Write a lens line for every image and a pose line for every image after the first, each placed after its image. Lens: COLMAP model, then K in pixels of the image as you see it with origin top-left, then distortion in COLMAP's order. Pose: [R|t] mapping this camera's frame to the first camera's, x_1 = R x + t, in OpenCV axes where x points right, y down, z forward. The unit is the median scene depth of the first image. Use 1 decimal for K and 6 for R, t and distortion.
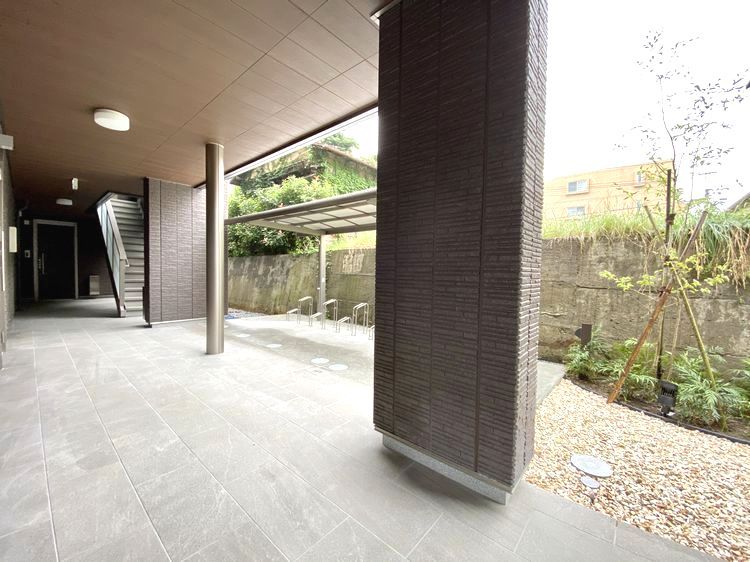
lens RADIAL K [[303.7, 0, 374.2], [0, 303.7, 279.8], [0, 0, 1]] dist [-0.000235, -0.000088]
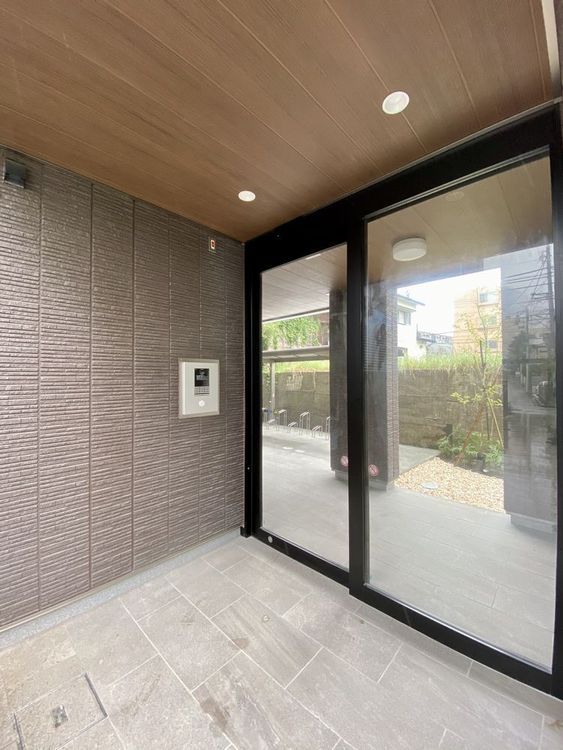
lens RADIAL K [[306.4, 0, 283.0], [0, 306.4, 374.6], [0, 0, 1]] dist [-0.000665, -0.000002]
pose [[0.999342, -0.015211, -0.032919, -0.133357], [0.013835, 0.999038, -0.041607, -0.059747], [0.033520, 0.041124, 0.998592, -0.640777]]
